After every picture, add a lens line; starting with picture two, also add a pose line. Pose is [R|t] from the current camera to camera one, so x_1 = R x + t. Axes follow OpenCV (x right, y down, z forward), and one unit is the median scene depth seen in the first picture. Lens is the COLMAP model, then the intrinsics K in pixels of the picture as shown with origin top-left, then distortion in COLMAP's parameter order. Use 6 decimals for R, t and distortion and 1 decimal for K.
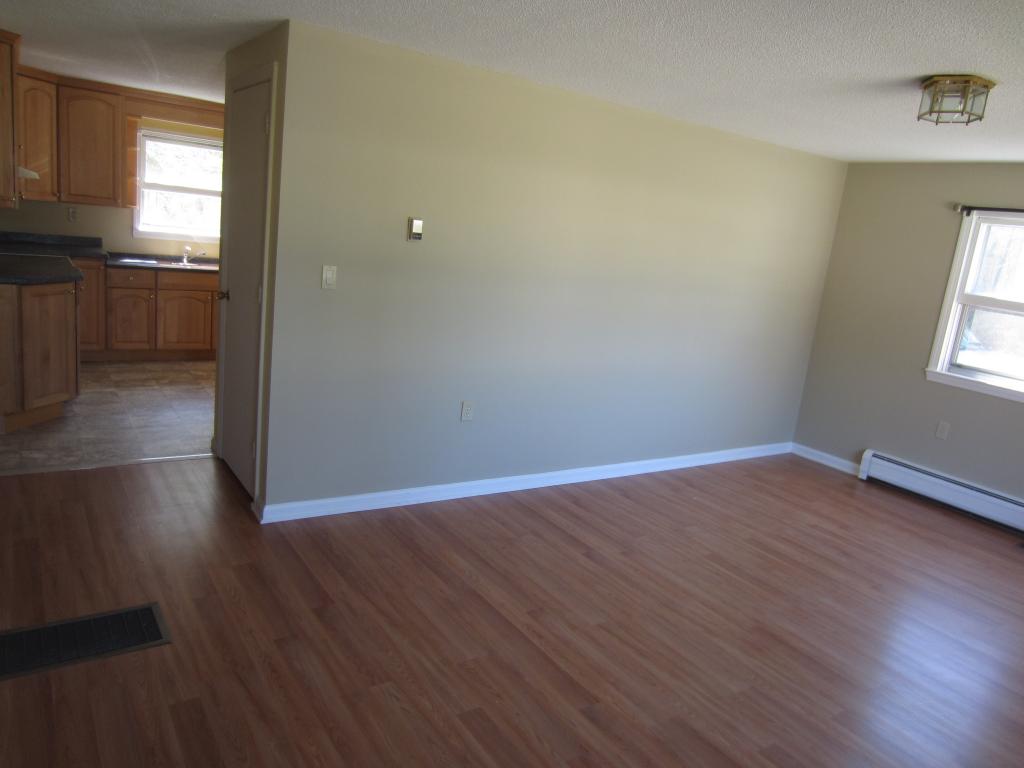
lens RADIAL K [[729.2, 0, 517.9], [0, 729.2, 384.2], [0, 0, 1]] dist [-0.013513, -0.004208]
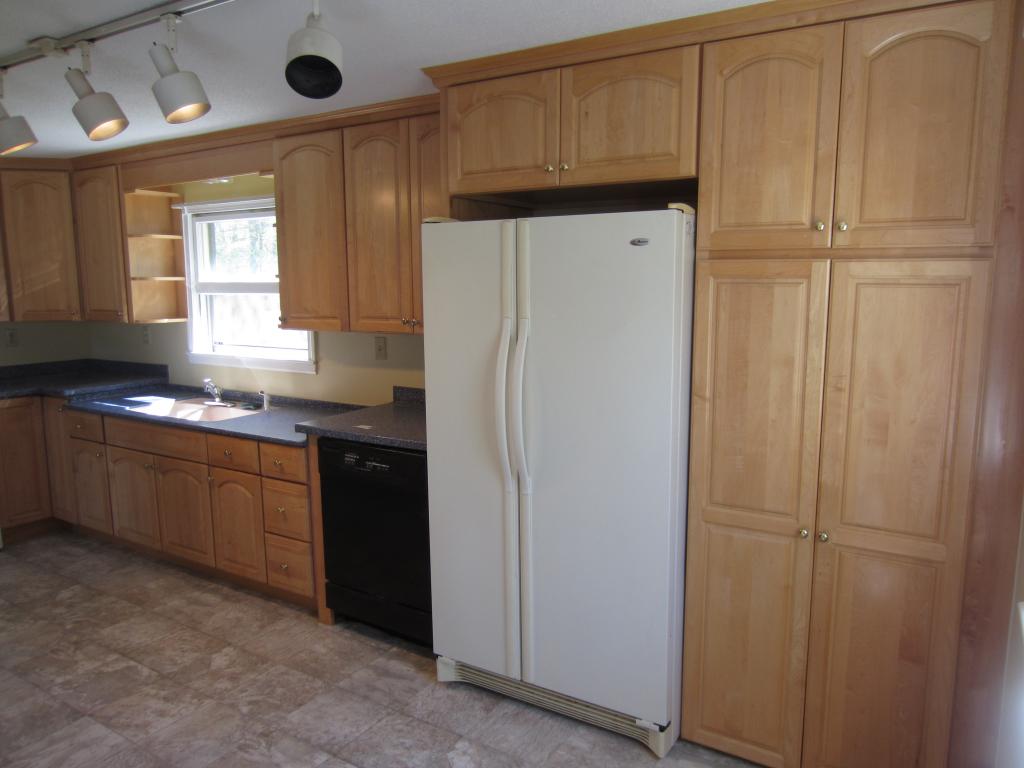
lens RADIAL K [[729.2, 0, 517.9], [0, 729.2, 384.2], [0, 0, 1]] dist [-0.013513, -0.004208]
pose [[0.406814, 0.016088, -0.913370, 0.215710], [-0.142598, 0.988707, -0.046098, -0.183102], [0.902313, 0.148998, 0.404513, 0.943695]]
